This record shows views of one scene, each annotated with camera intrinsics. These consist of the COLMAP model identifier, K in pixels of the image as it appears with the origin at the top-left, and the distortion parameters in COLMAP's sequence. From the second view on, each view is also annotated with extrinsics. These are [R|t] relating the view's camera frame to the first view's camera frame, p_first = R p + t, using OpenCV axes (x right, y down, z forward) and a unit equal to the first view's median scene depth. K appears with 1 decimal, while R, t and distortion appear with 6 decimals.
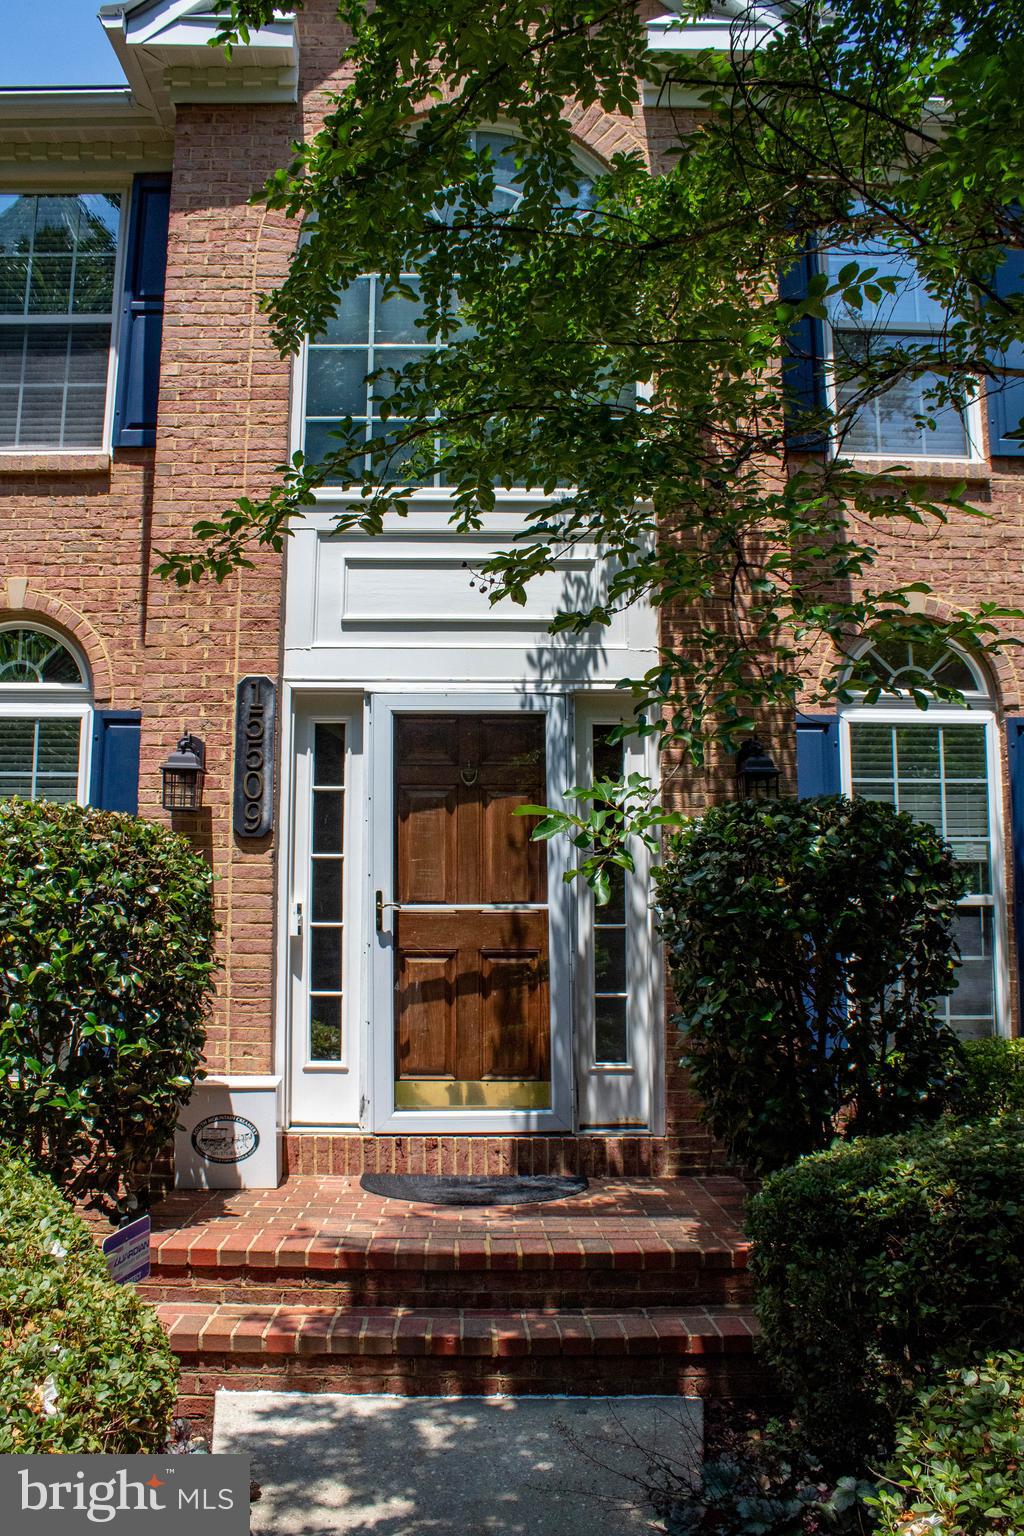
lens RADIAL K [[1284.9, 0, 512.0], [0, 1284.9, 768.0], [0, 0, 1]] dist [-0.168256, 0.177388]
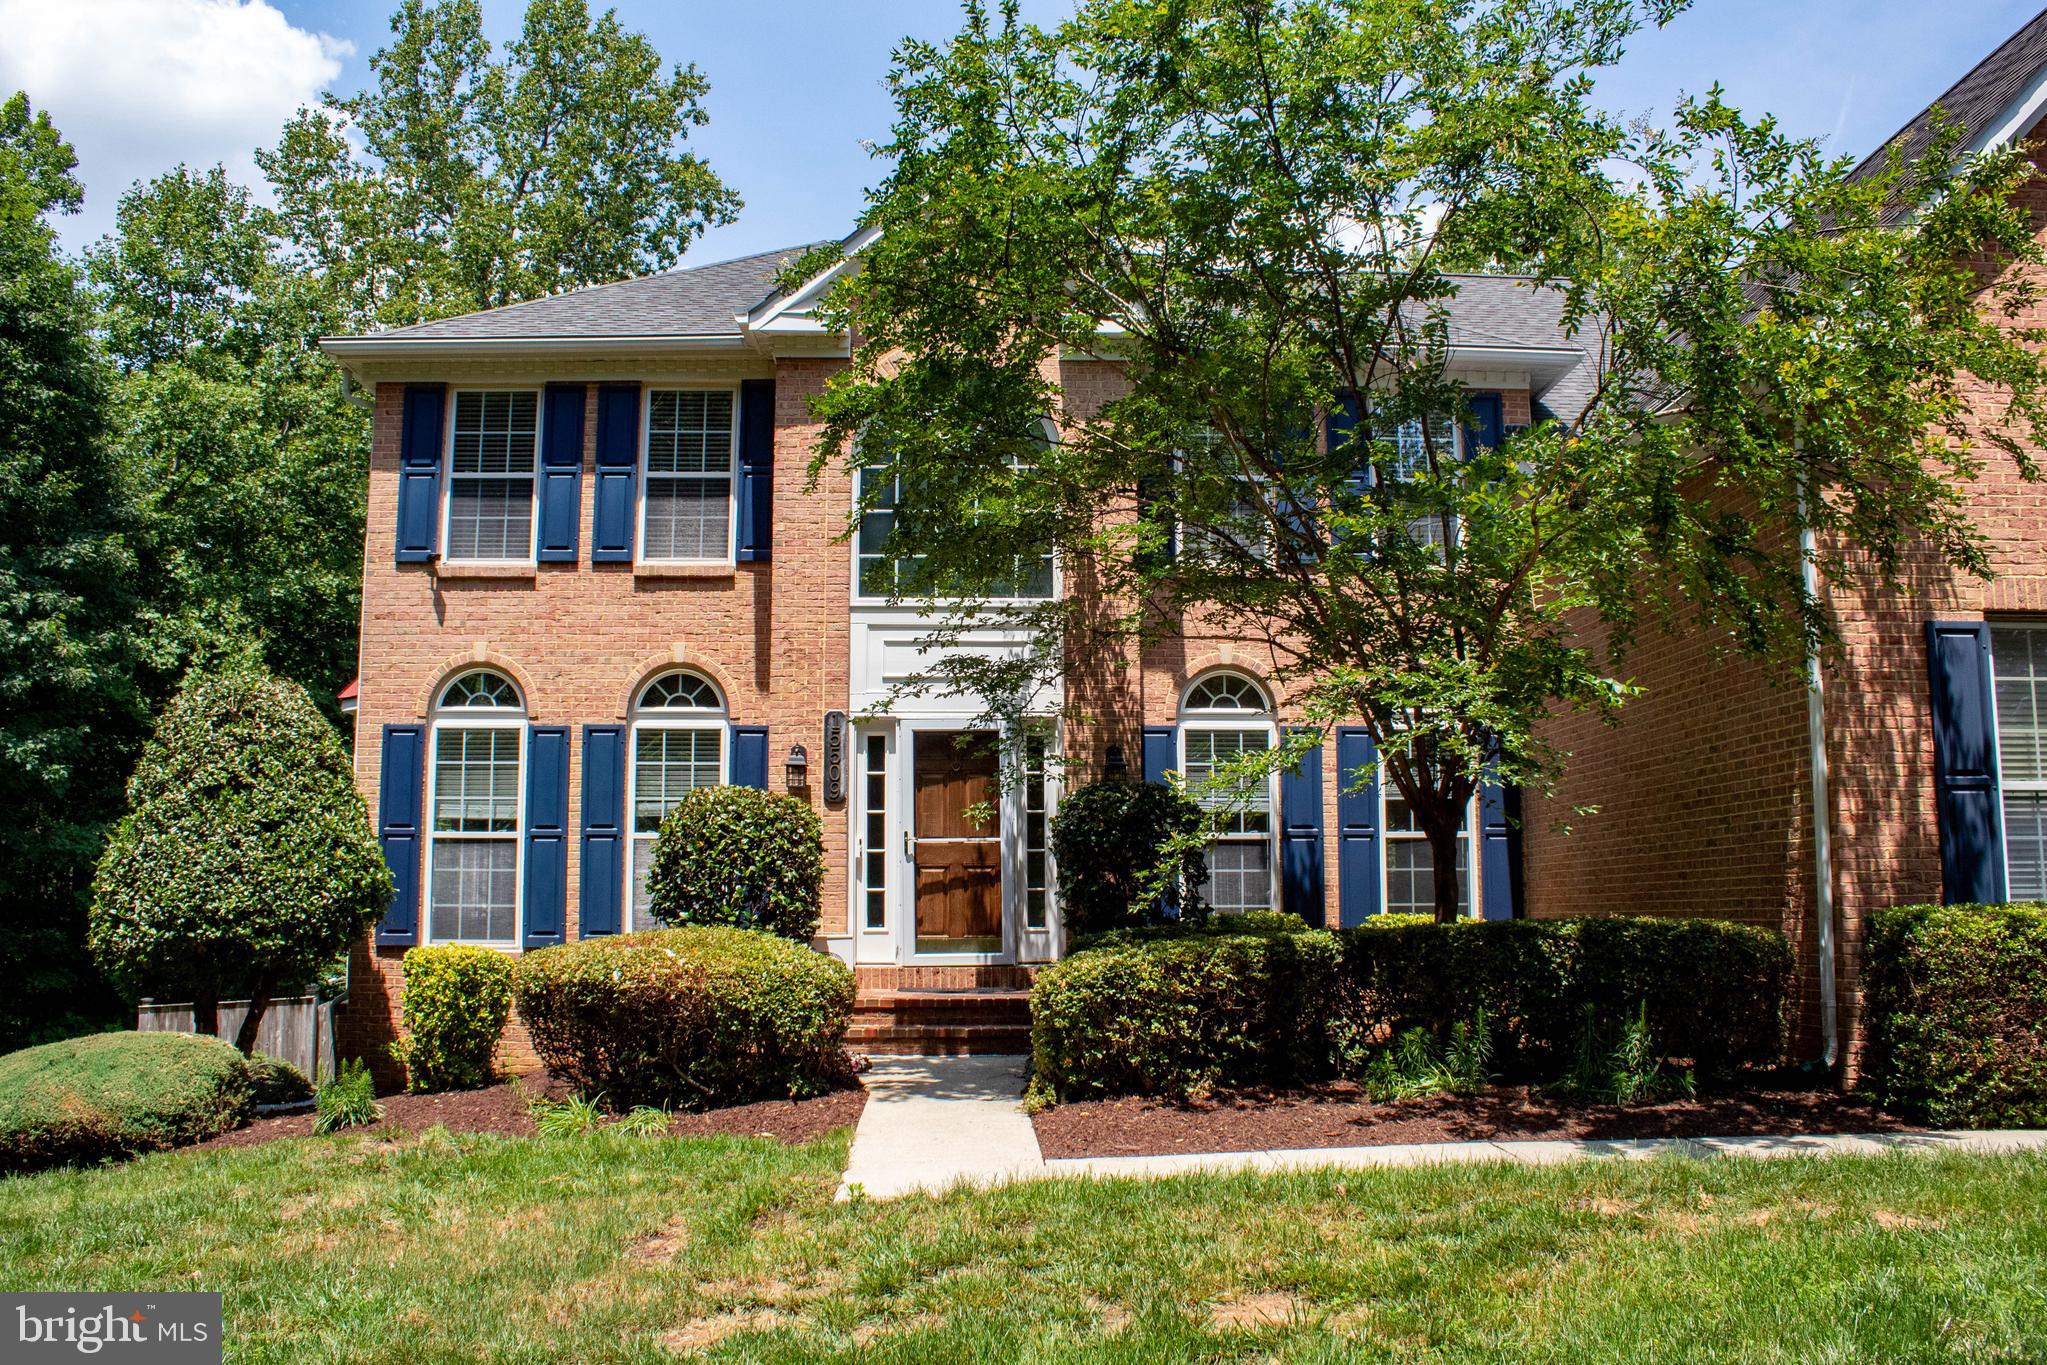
lens RADIAL K [[1712.4, 0, 1071.9], [0, 1712.4, 712.2], [0, 0, 1]] dist [-0.168256, 0.177388]
pose [[0.999727, -0.006056, 0.022568, 0.073017], [0.005587, 0.999768, 0.020793, -0.115674], [-0.022689, -0.020661, 0.999529, -1.351614]]
